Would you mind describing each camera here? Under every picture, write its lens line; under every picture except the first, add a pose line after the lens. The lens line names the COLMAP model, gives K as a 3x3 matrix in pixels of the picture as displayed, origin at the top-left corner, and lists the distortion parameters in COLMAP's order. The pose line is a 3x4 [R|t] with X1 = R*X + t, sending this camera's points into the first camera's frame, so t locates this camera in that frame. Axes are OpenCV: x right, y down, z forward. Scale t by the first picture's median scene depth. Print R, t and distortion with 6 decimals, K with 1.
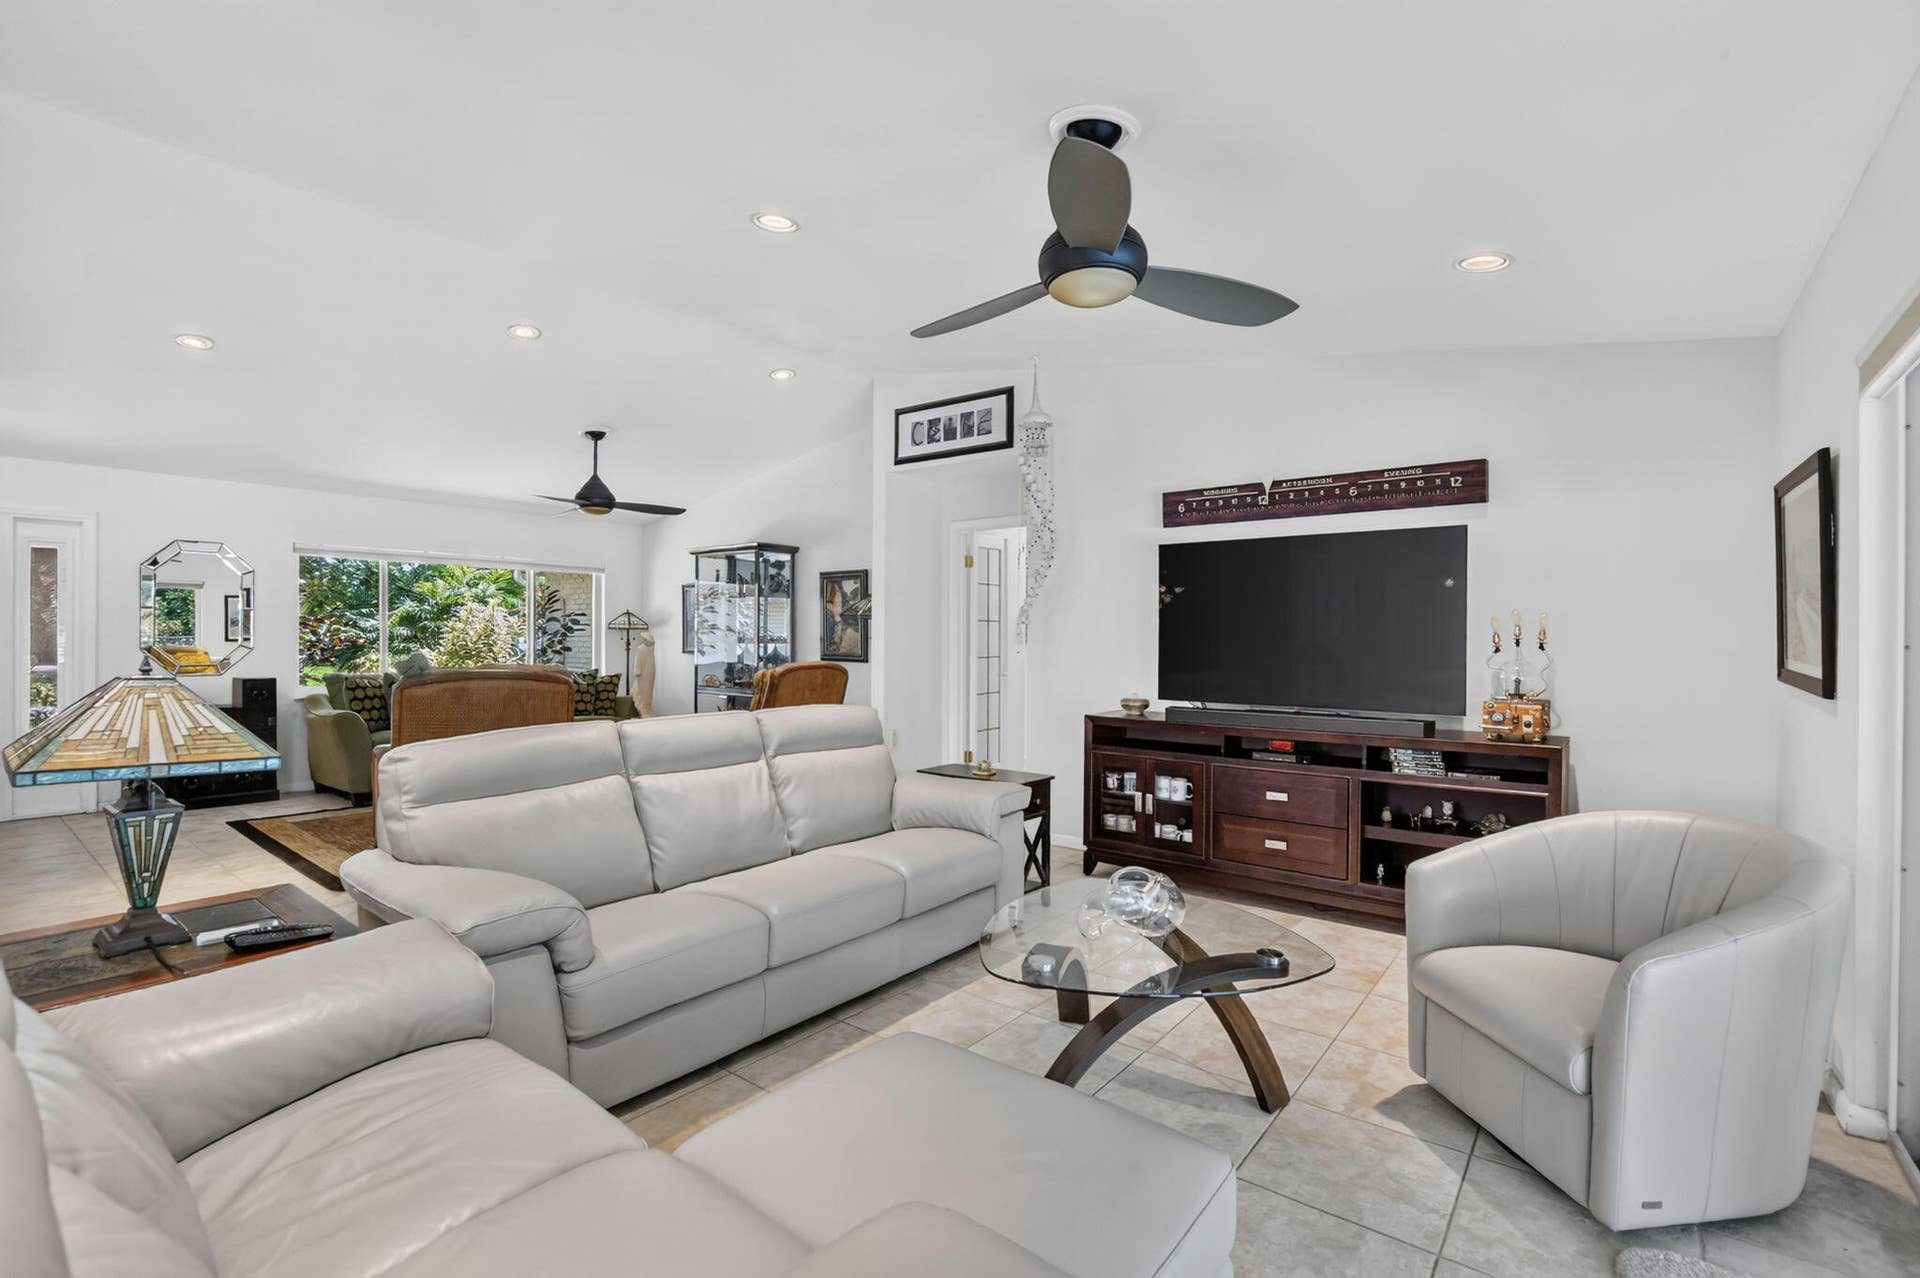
lens RADIAL K [[864.5, 0, 964.5], [0, 864.5, 629.0], [0, 0, 1]] dist [-0.029613, 0.000164]
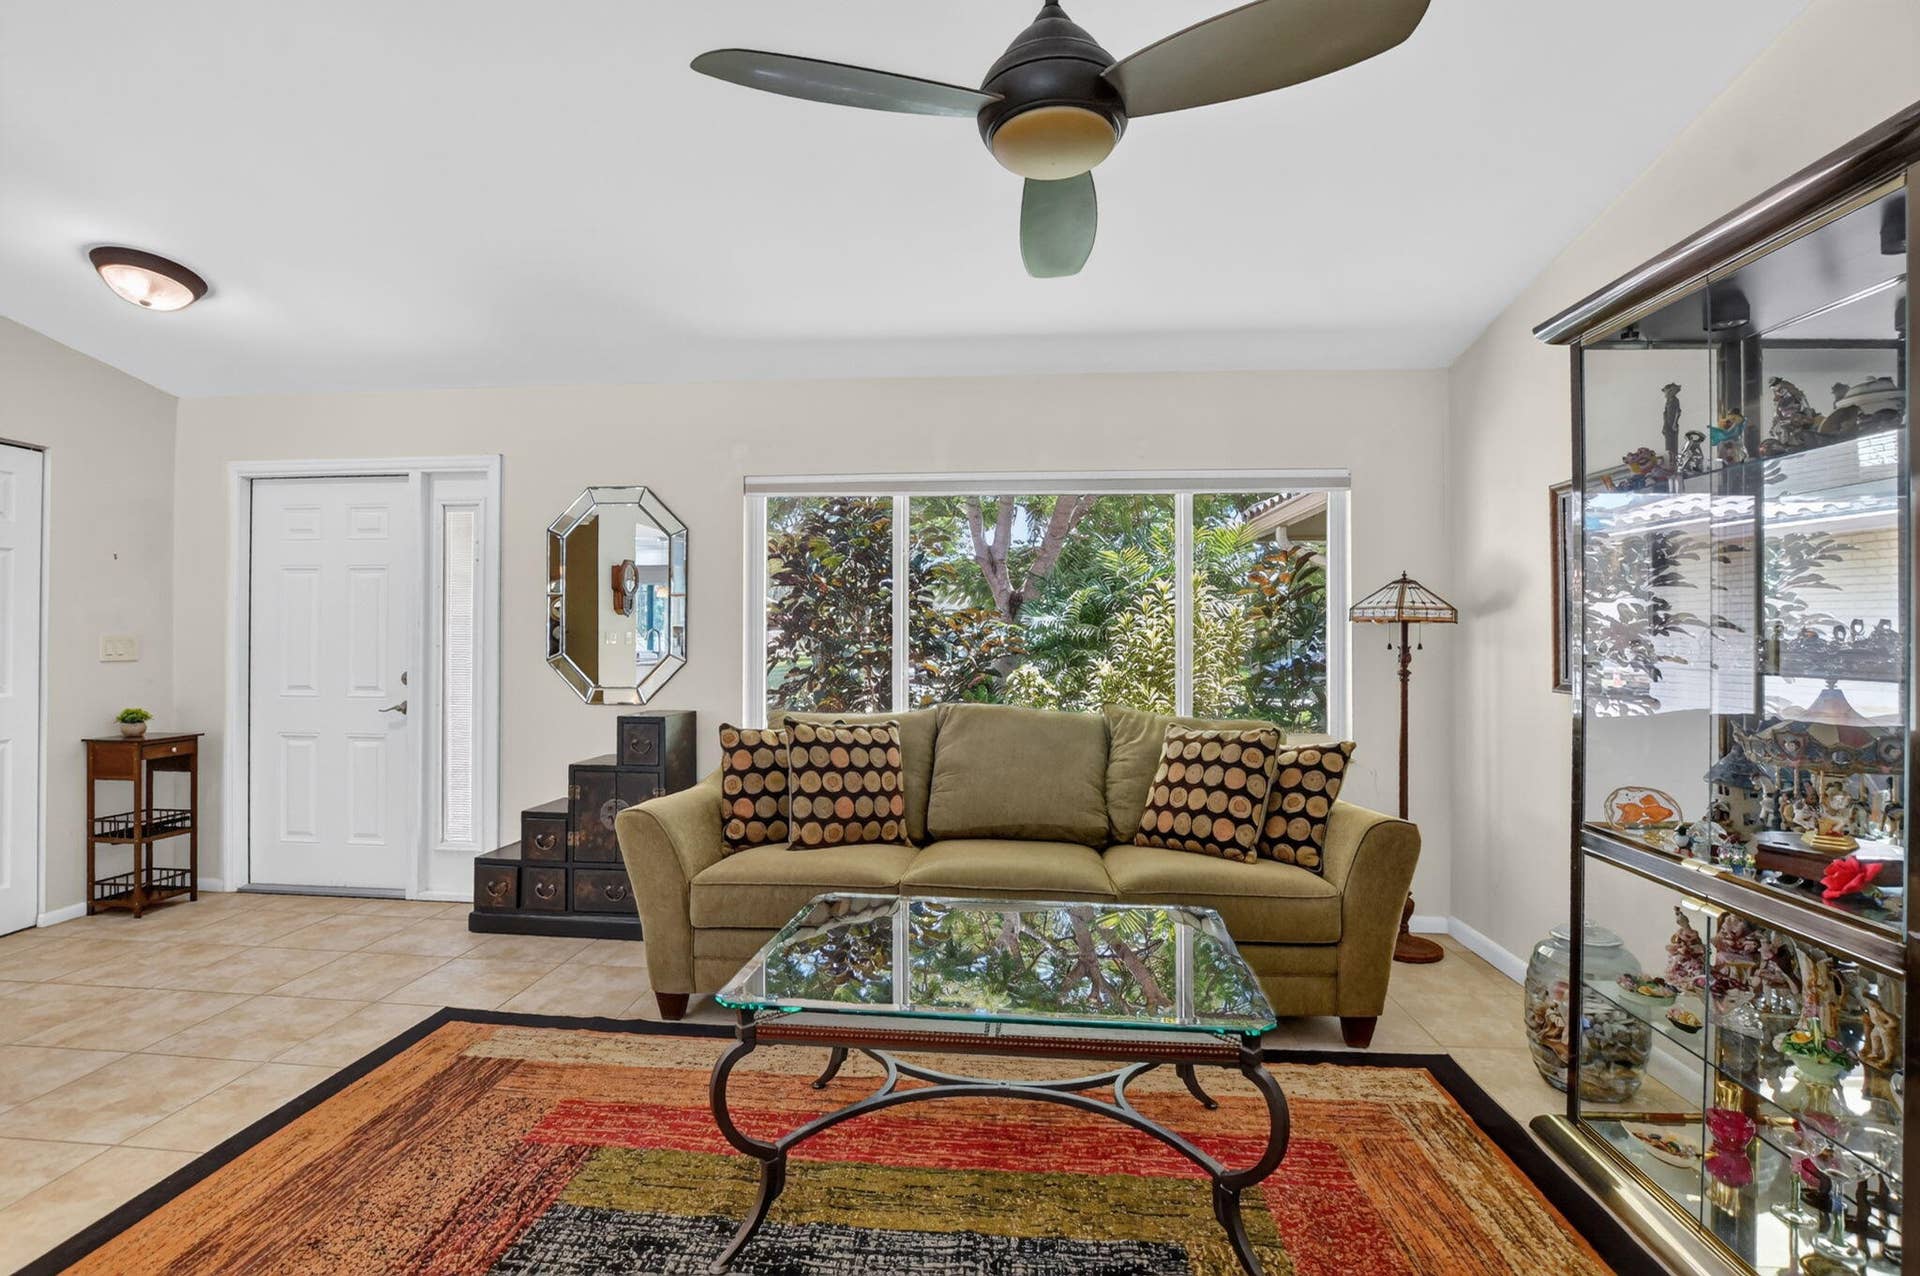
lens RADIAL K [[864.5, 0, 964.5], [0, 864.5, 628.0], [0, 0, 1]] dist [-0.029613, 0.000164]
pose [[0.550121, -0.007498, -0.835051, -0.190972], [0.007434, 0.999964, -0.004081, 0.003475], [0.835052, -0.003963, 0.550157, 0.680191]]
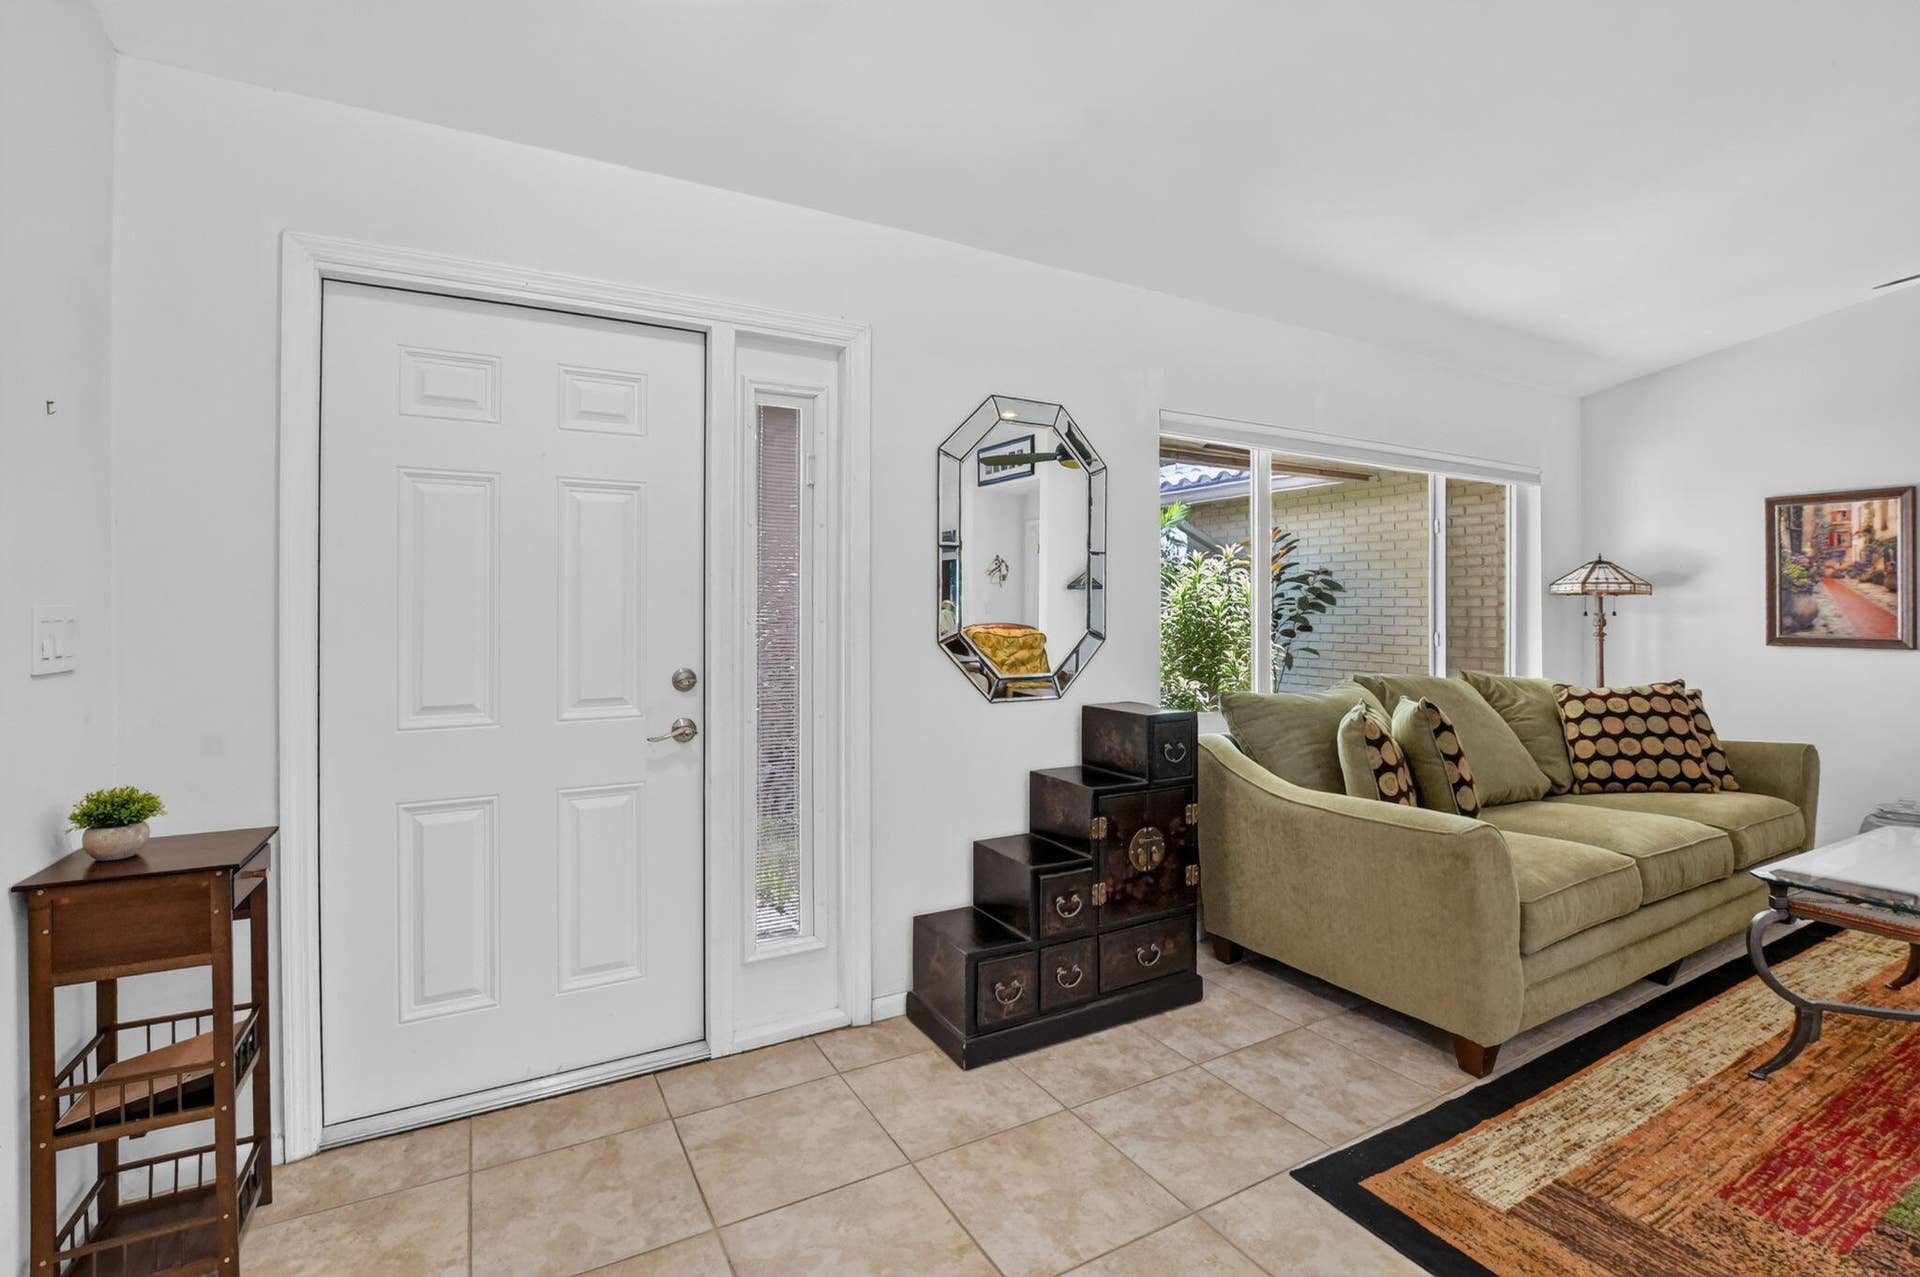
lens RADIAL K [[857.8, 0, 956.6], [0, 857.8, 599.8], [0, 0, 1]] dist [-0.027684, -0.000114]
pose [[0.920420, -0.003355, -0.390918, -0.599168], [0.004644, 0.999986, 0.002352, 0.000883], [0.390904, -0.003981, 0.920423, 0.447222]]
